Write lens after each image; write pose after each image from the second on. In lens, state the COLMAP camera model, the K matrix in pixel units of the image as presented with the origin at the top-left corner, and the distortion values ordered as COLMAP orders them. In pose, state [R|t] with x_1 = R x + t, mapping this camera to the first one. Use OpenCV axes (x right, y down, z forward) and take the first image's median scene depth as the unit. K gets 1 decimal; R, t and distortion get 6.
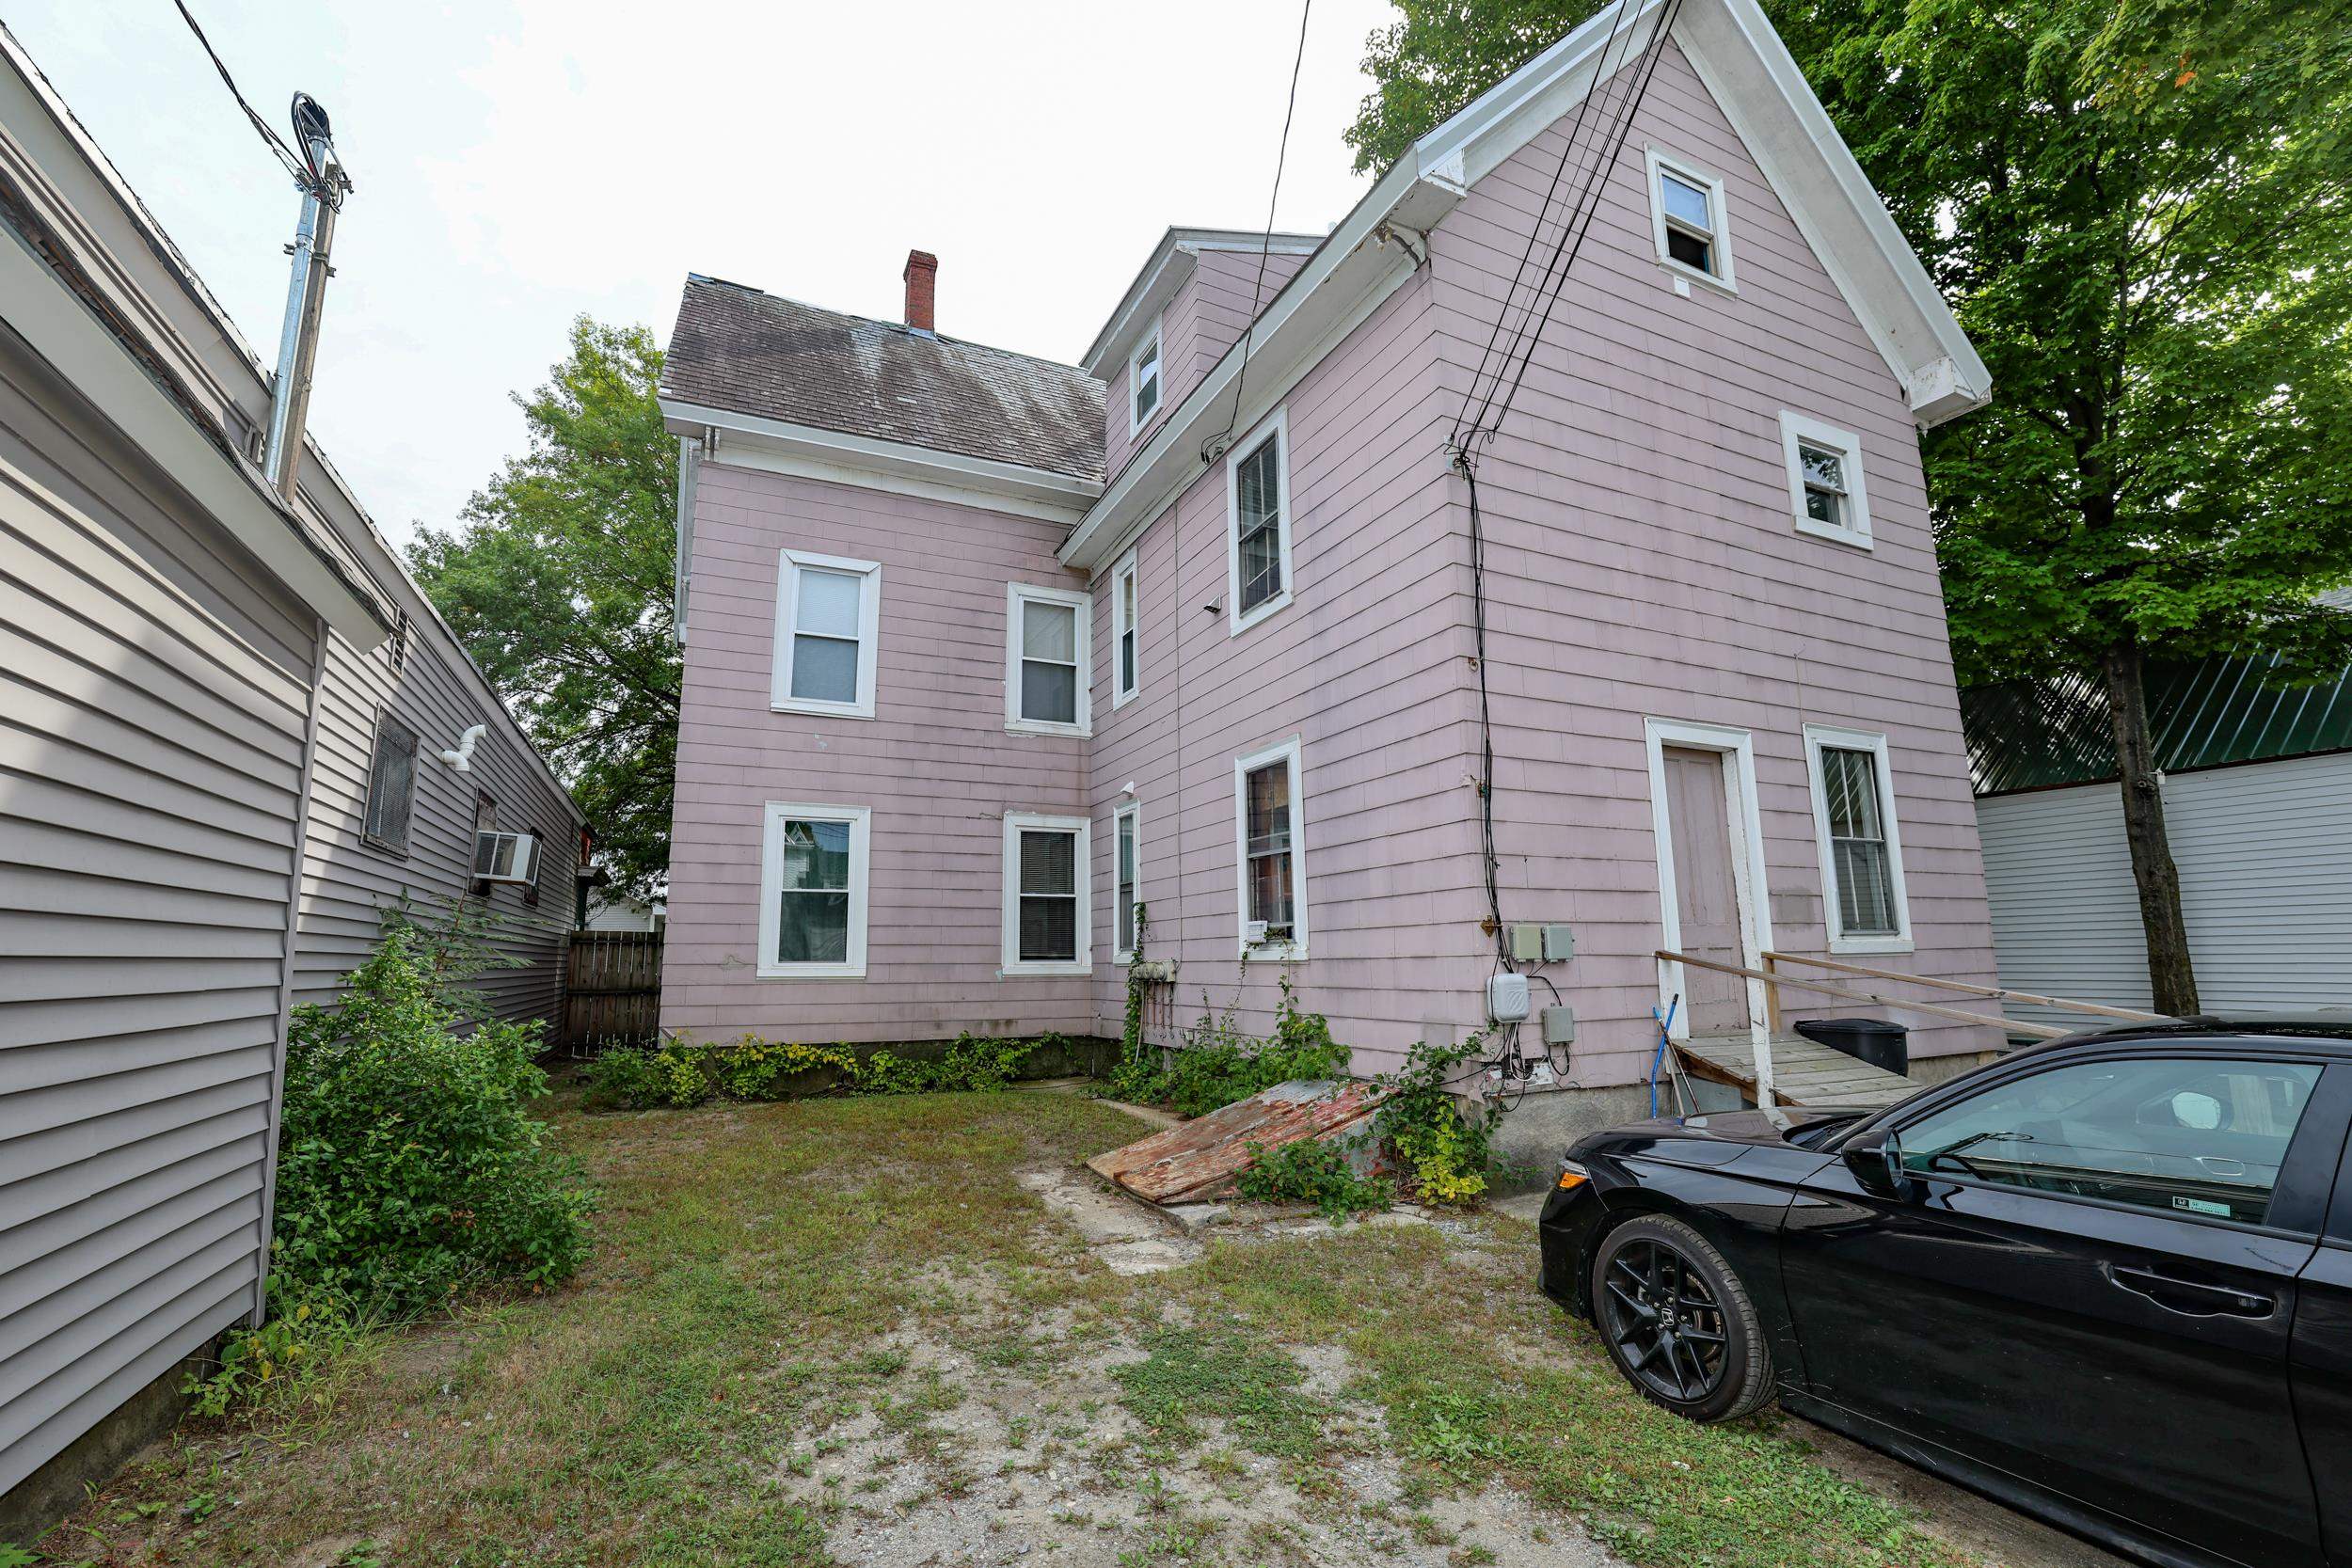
lens RADIAL K [[1003.3, 0, 1166.5], [0, 1003.3, 795.2], [0, 0, 1]] dist [-0.055284, 0.030304]
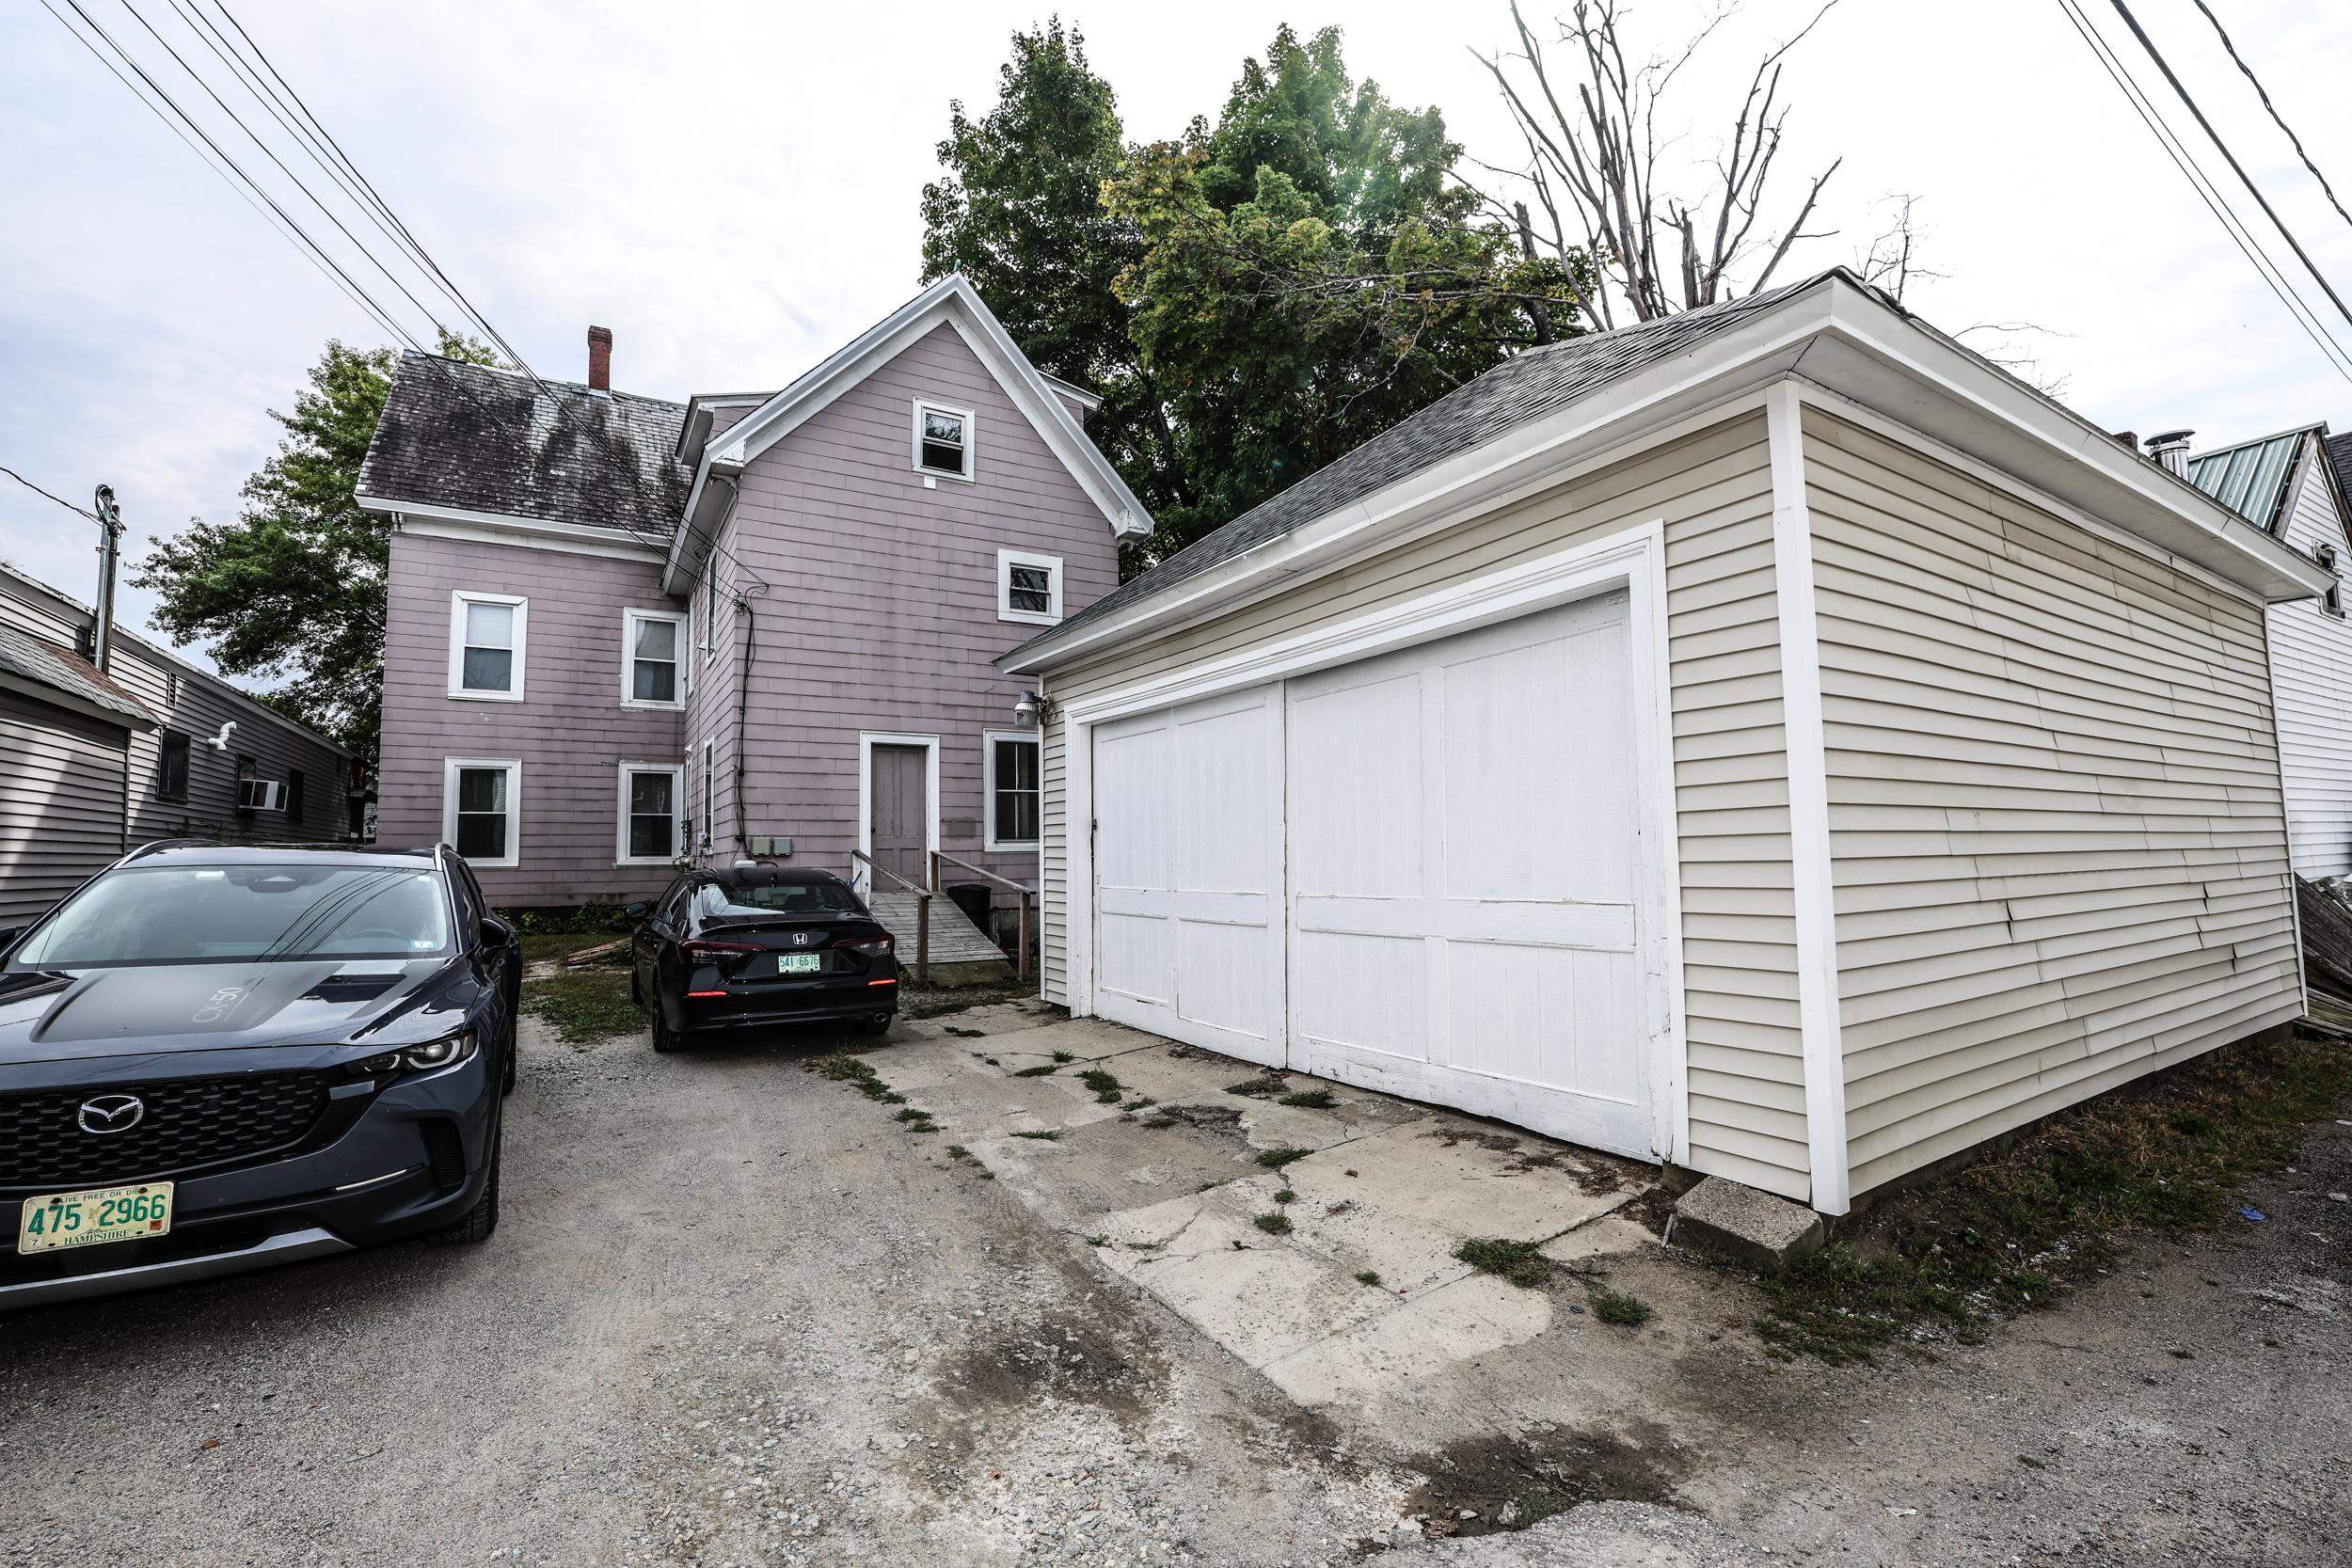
lens RADIAL K [[1002.8, 0, 1170.1], [0, 1002.8, 781.9], [0, 0, 1]] dist [-0.052704, 0.024487]
pose [[0.994350, 0.002754, 0.106111, 0.551216], [-0.011857, 0.996288, 0.085259, -0.096572], [-0.105482, -0.086036, 0.990692, -0.638302]]
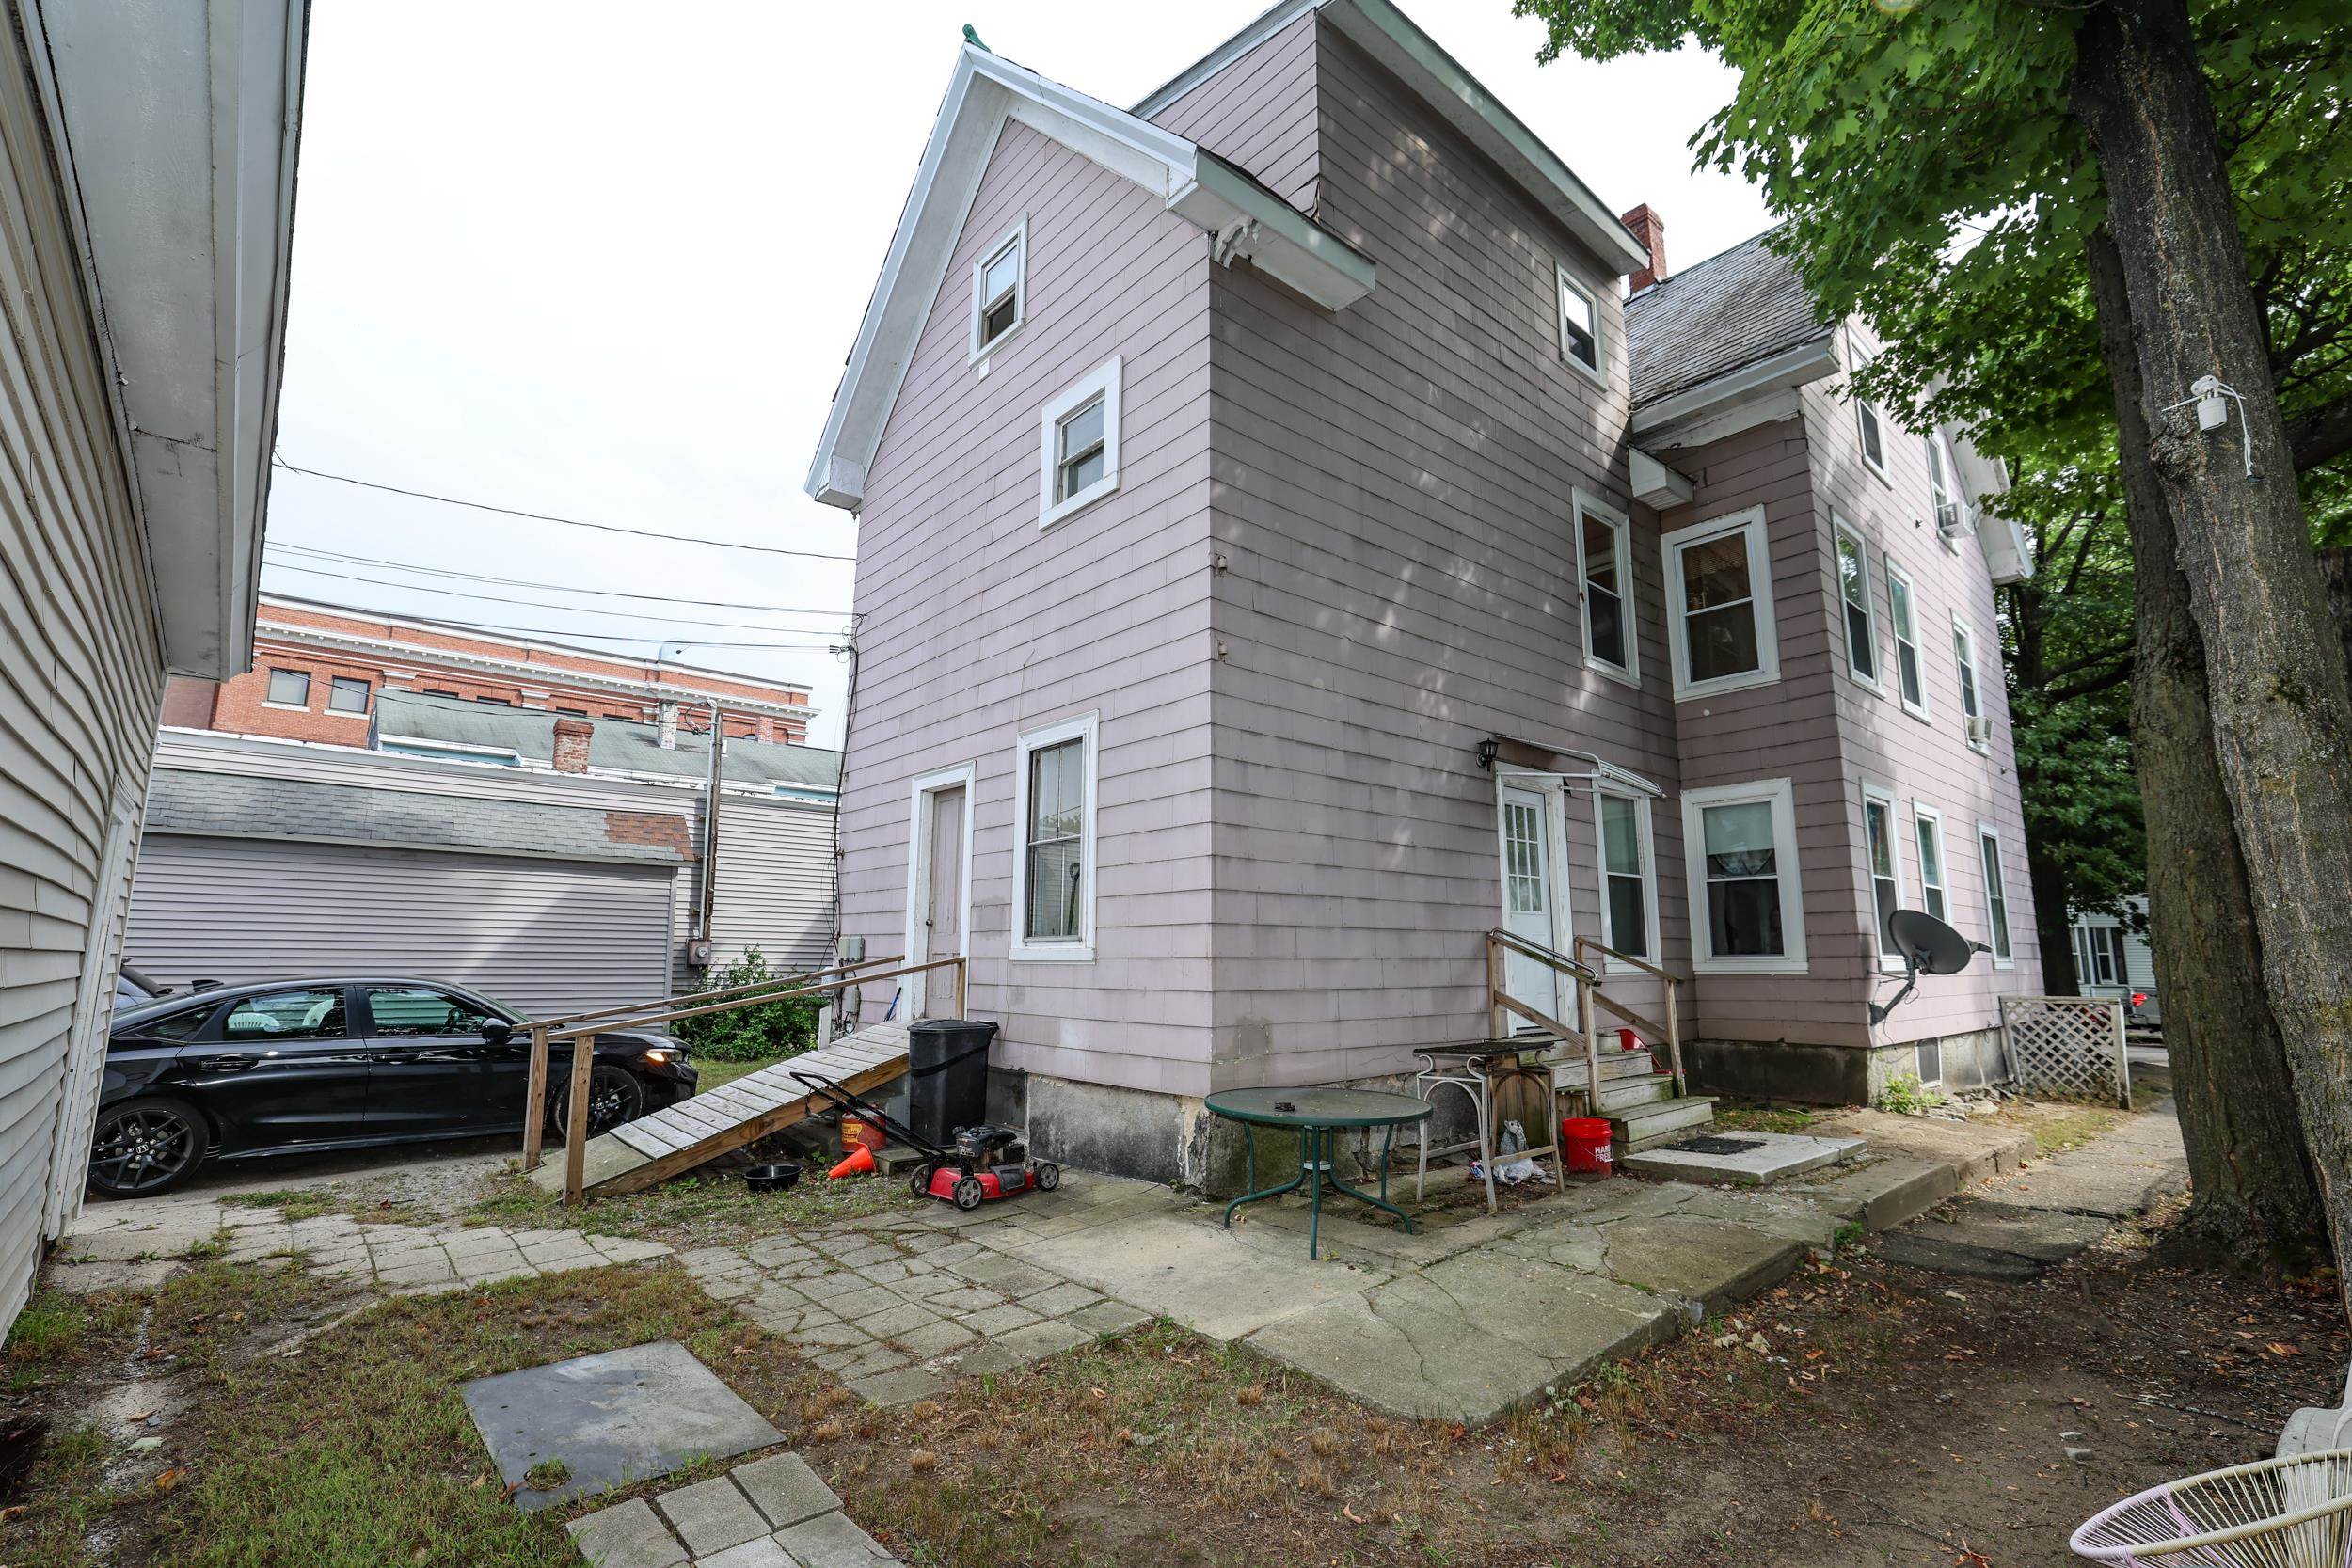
lens RADIAL K [[1044.9, 0, 1176.0], [0, 1044.9, 784.0], [0, 0, 1]] dist [-0.044845, 0.028596]
pose [[0.284430, -0.147772, -0.947240, 1.182664], [0.151297, 0.982587, -0.107855, 0.082325], [0.946683, -0.112638, 0.301834, 0.569677]]
